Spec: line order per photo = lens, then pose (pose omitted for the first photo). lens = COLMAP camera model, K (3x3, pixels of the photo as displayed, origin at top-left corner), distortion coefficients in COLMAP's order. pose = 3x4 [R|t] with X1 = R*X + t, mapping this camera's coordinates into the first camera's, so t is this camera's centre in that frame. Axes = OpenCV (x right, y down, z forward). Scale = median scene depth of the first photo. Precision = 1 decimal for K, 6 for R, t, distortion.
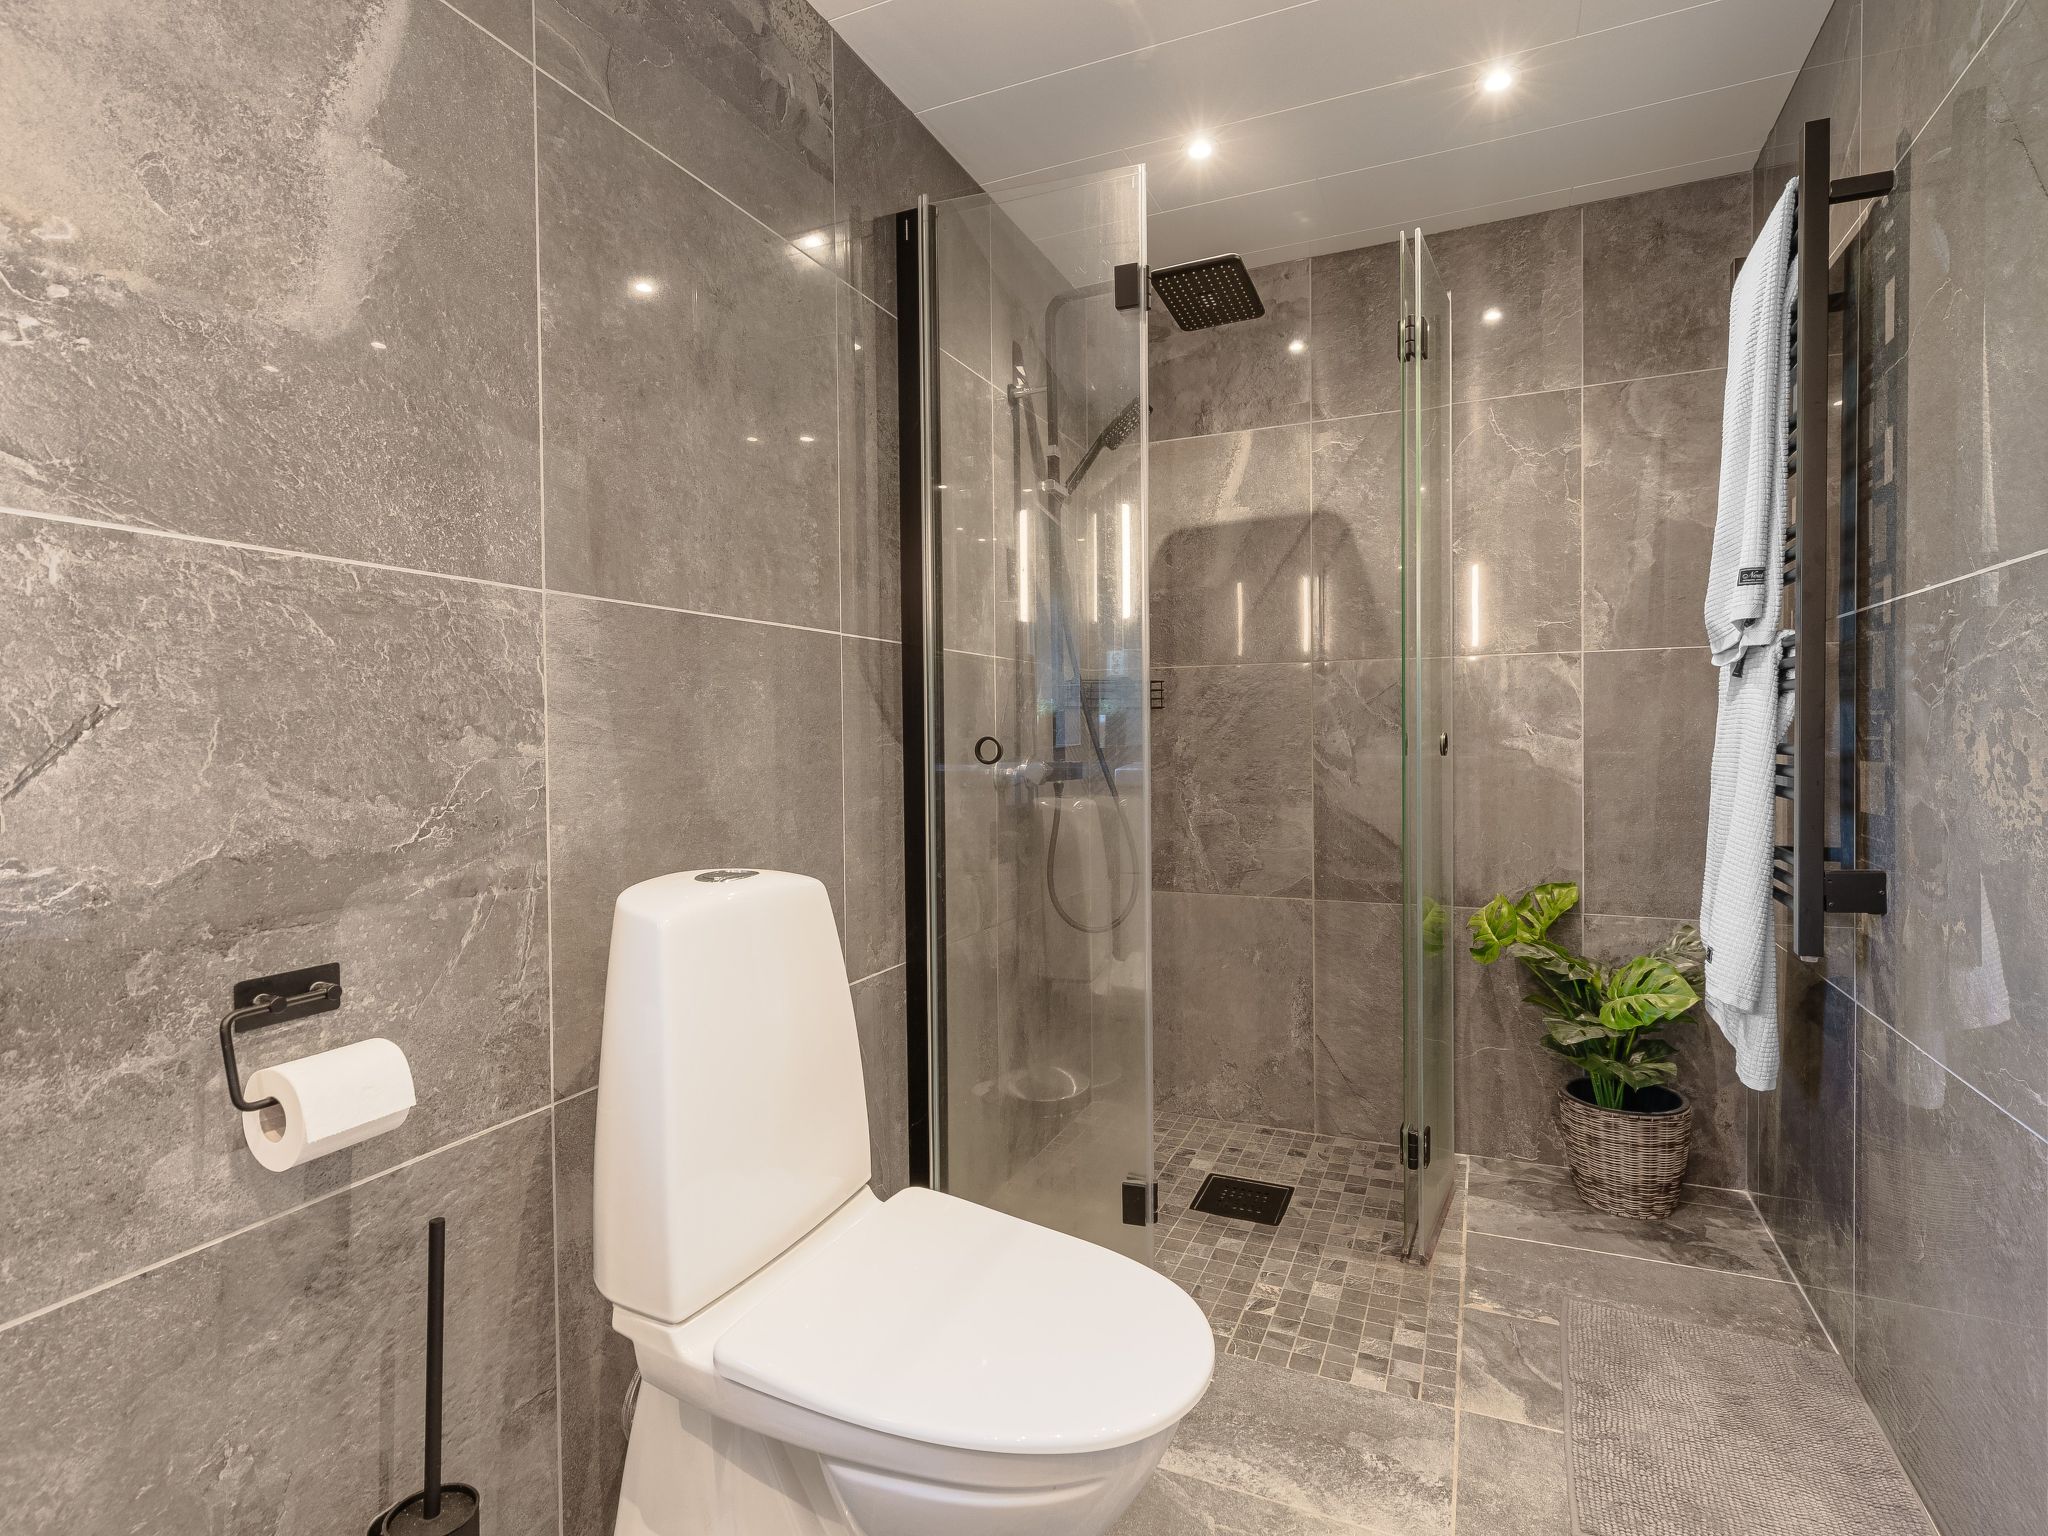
lens RADIAL K [[1027.4, 0, 1023.8], [0, 1027.4, 763.9], [0, 0, 1]] dist [0.005816, -0.002228]
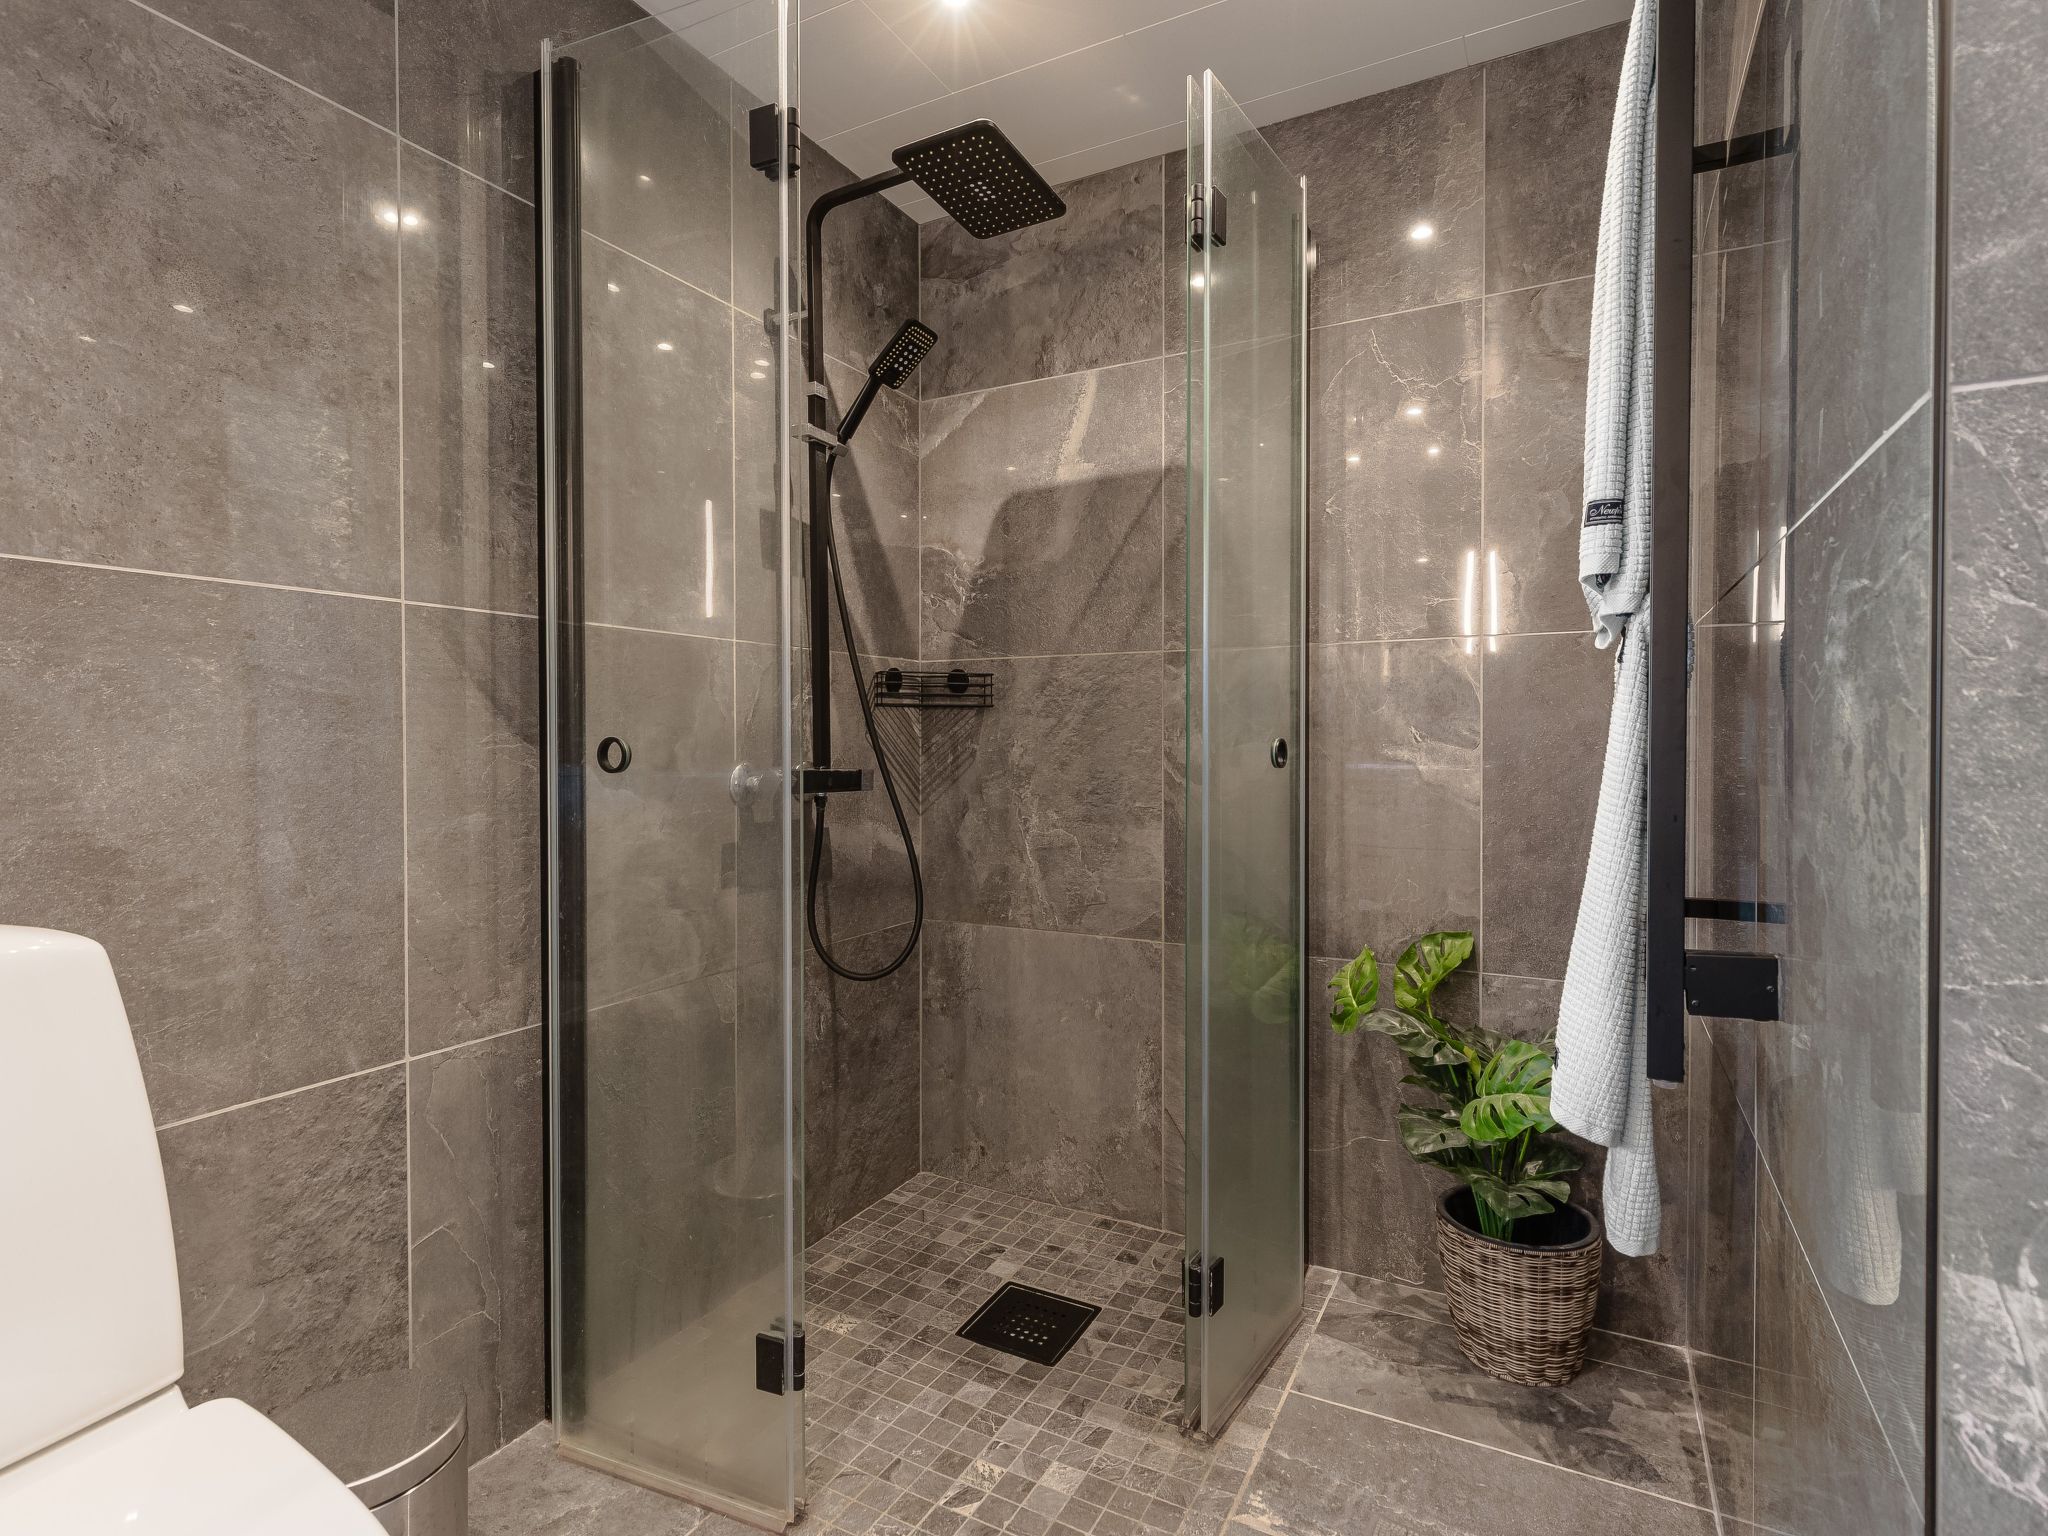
lens RADIAL K [[1027.4, 0, 1024.4], [0, 1027.4, 763.0], [0, 0, 1]] dist [0.005816, -0.002228]
pose [[0.997215, 0.011107, -0.073744, 0.263690], [-0.011504, 0.999922, -0.004954, -0.005502], [0.073683, 0.005789, 0.997265, 0.204164]]
